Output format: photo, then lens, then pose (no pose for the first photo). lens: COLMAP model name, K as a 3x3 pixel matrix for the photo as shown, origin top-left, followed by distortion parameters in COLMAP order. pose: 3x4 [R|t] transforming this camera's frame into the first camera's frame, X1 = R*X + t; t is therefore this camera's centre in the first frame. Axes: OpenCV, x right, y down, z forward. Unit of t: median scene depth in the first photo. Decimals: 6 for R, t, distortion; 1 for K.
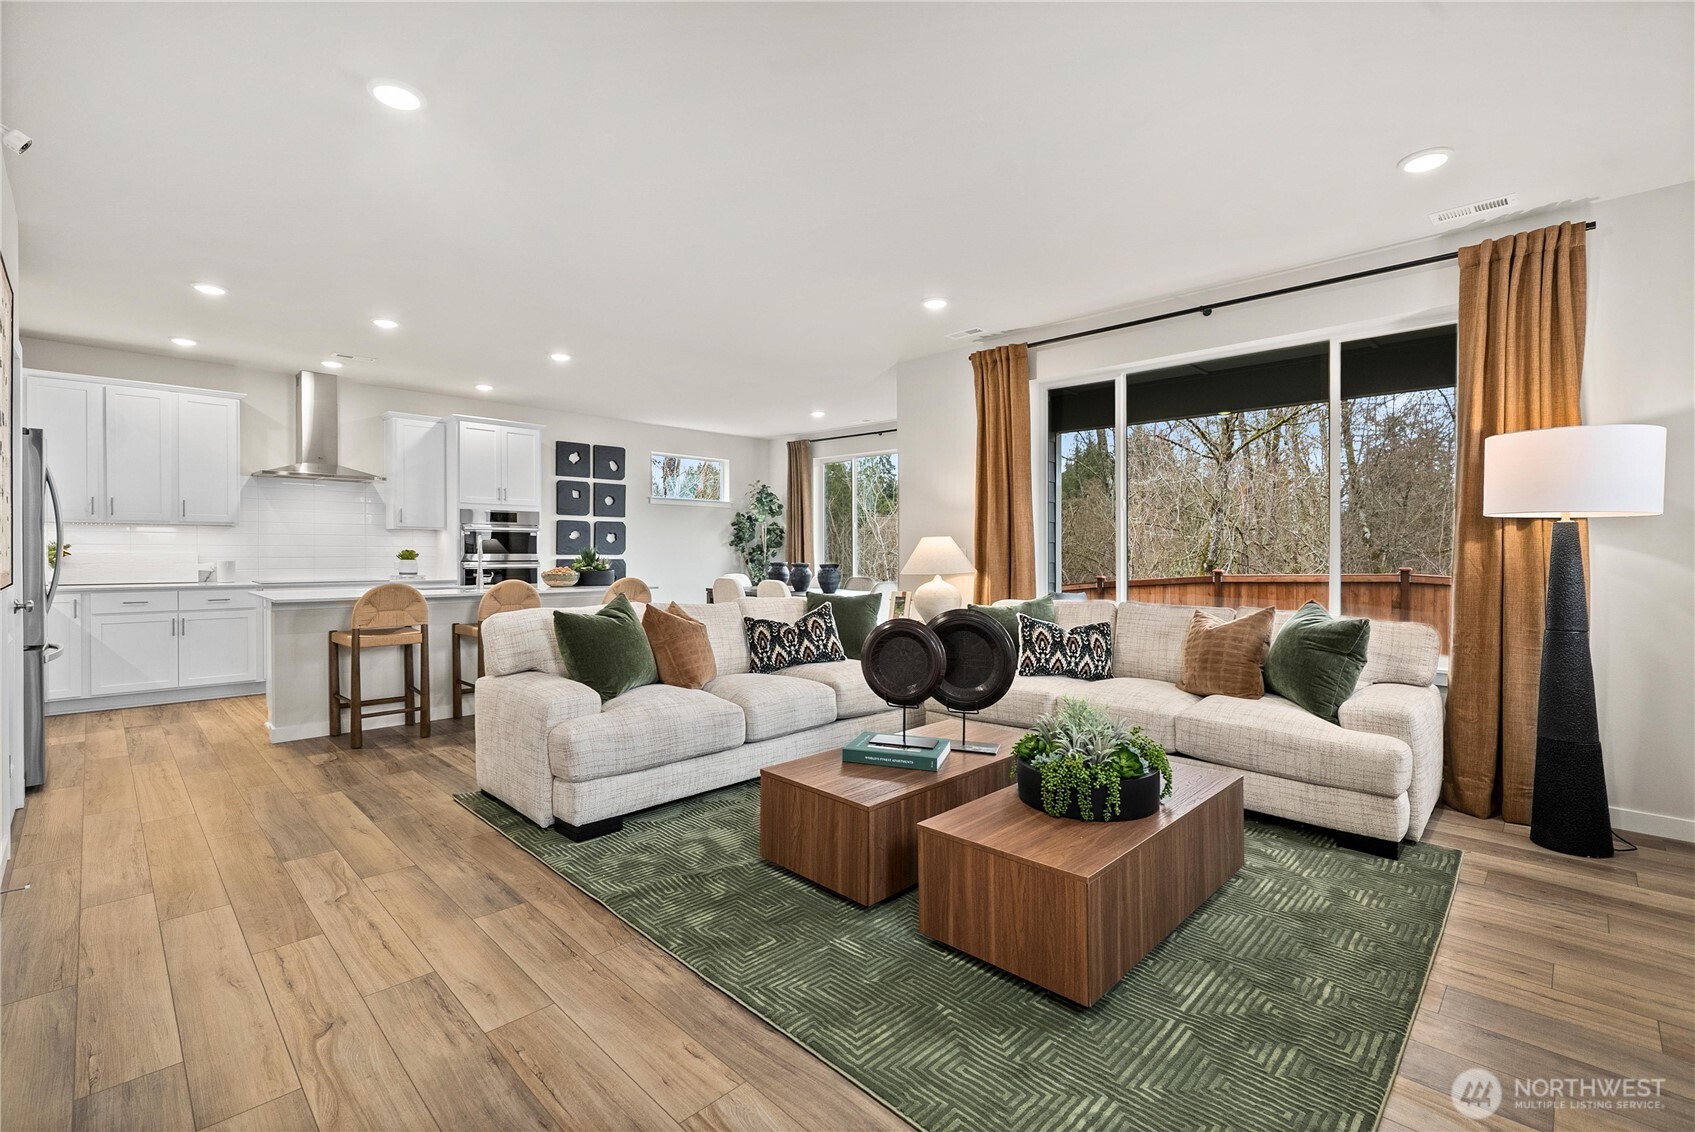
lens RADIAL K [[746.1, 0, 853.3], [0, 746.1, 557.1], [0, 0, 1]] dist [-0.003846, 0.000409]
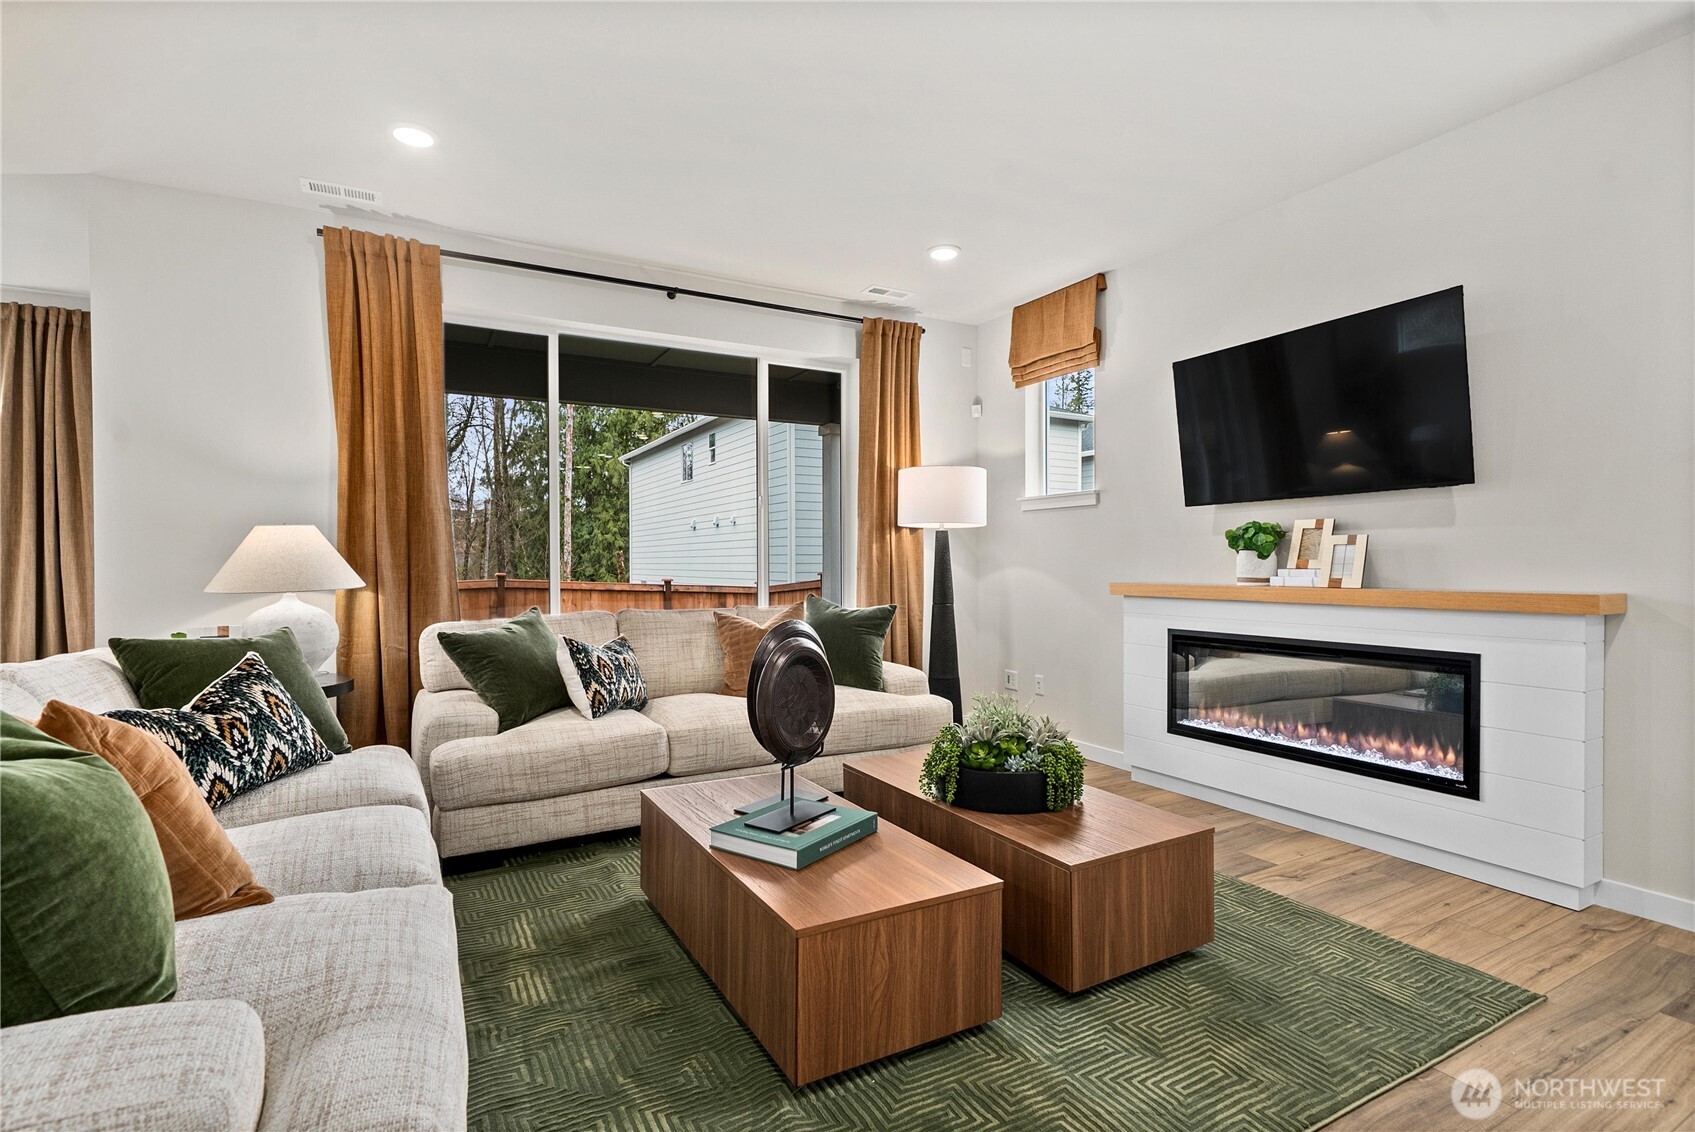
lens RADIAL K [[807.3, 0, 842.0], [0, 807.3, 571.7], [0, 0, 1]] dist [-0.000752, 0.000659]
pose [[0.290761, -0.017256, 0.956640, -0.436426], [0.013714, 0.999810, 0.013867, 0.007049], [-0.956697, 0.009087, 0.290942, 0.505898]]
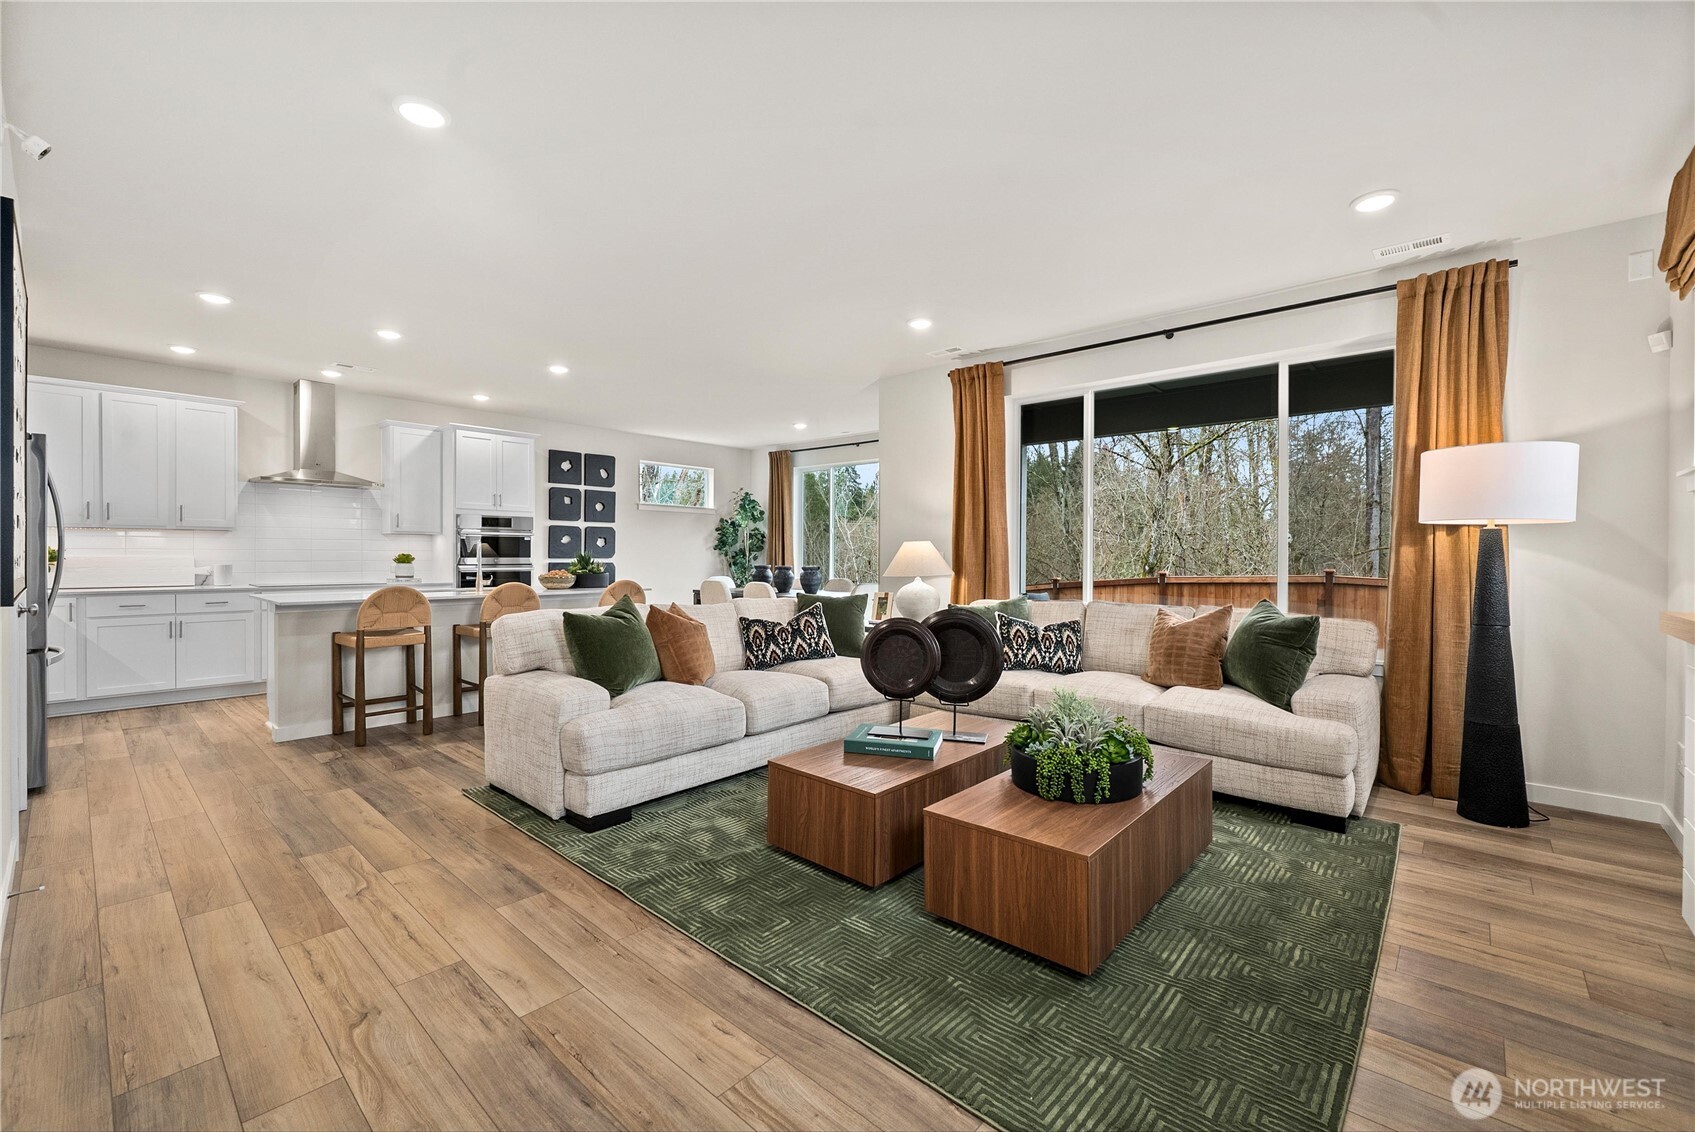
lens RADIAL K [[698.4, 0, 856.6], [0, 698.4, 561.9], [0, 0, 1]] dist [-0.005440, 0.001068]
pose [[0.998758, -0.000995, 0.049818, -0.030405], [0.000890, 0.999997, 0.002122, 0.000312], [-0.049820, -0.002075, 0.998756, 0.002462]]
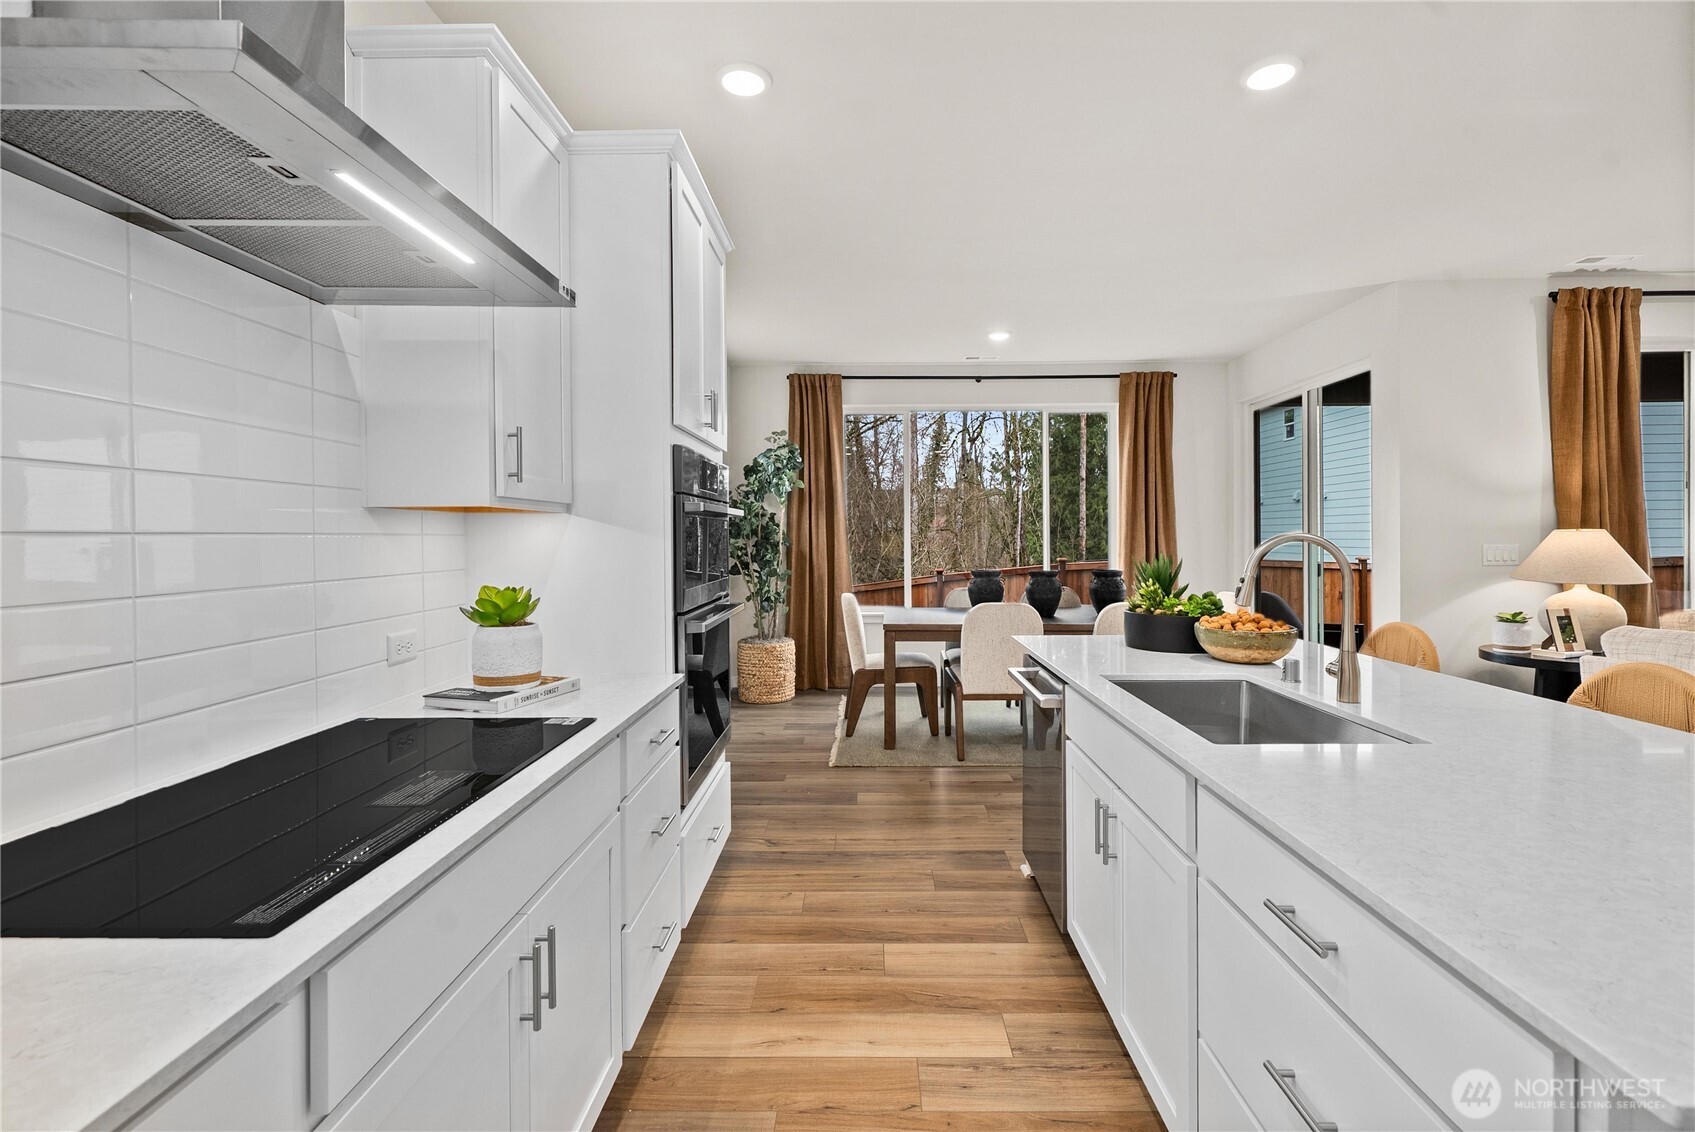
lens RADIAL K [[746.1, 0, 861.8], [0, 746.1, 541.3], [0, 0, 1]] dist [-0.003846, 0.000409]
pose [[0.720560, -0.015155, 0.693227, -1.098989], [0.017313, 0.999843, 0.003862, -0.038226], [-0.693176, 0.009219, 0.720709, 1.183731]]
